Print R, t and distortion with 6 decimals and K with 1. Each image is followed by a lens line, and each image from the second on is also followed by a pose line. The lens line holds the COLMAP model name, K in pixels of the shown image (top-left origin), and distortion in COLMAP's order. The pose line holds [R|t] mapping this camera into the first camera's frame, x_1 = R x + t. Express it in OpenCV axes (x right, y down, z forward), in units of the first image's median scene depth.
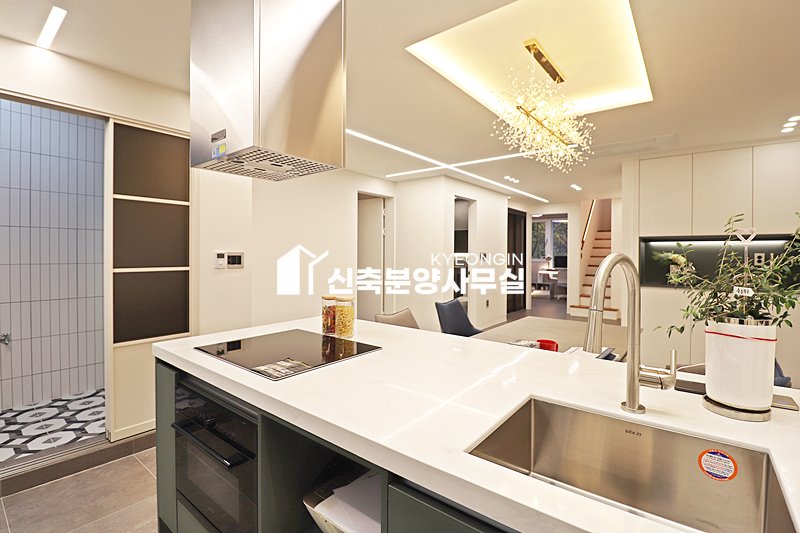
lens RADIAL K [[370.9, 0, 400.4], [0, 370.9, 258.6], [0, 0, 1]] dist [0.000505, -0.012007]
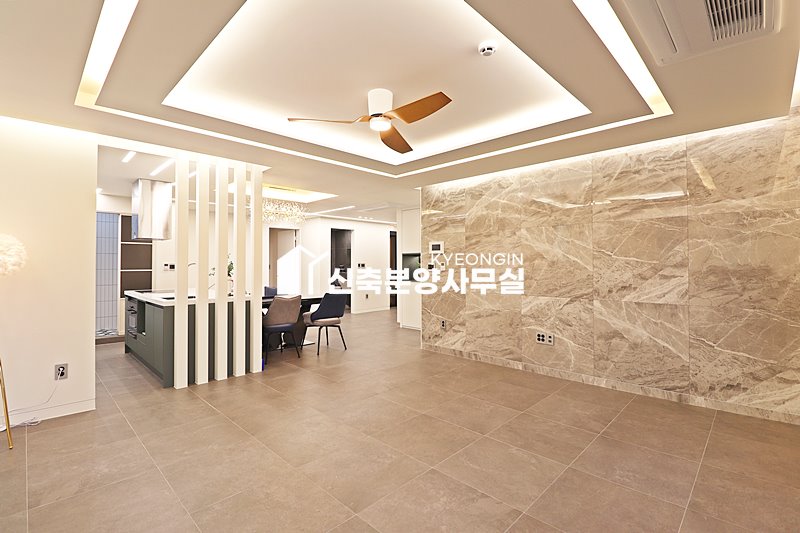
lens RADIAL K [[370.9, 0, 400.4], [0, 370.9, 258.6], [0, 0, 1]] dist [0.000505, -0.012007]
pose [[0.994025, -0.008173, -0.108850, 0.433903], [0.004950, 0.999542, -0.029848, 0.009929], [0.109044, 0.029131, 0.993610, -0.410718]]
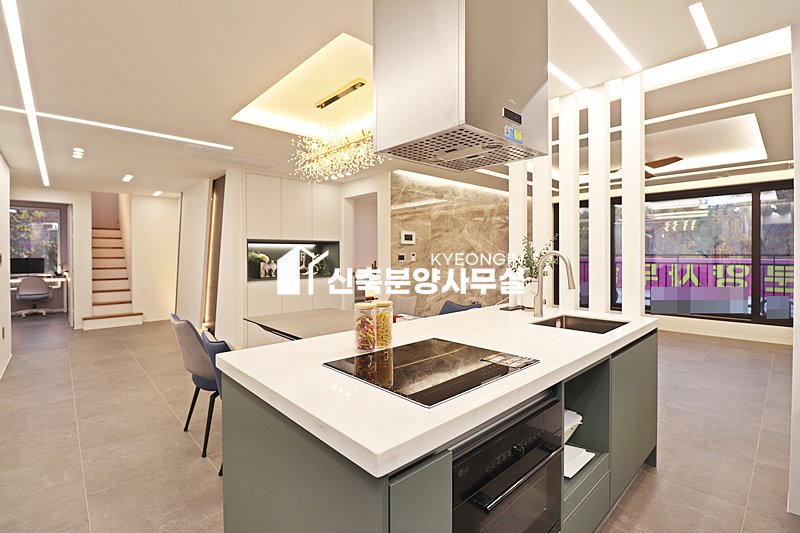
lens RADIAL K [[370.9, 0, 400.4], [0, 370.9, 258.6], [0, 0, 1]] dist [0.000505, -0.012007]
pose [[0.151503, -0.018461, 0.988284, -0.230634], [0.019354, 0.999689, 0.015707, -0.003710], [-0.988267, 0.016748, 0.151813, 0.185705]]
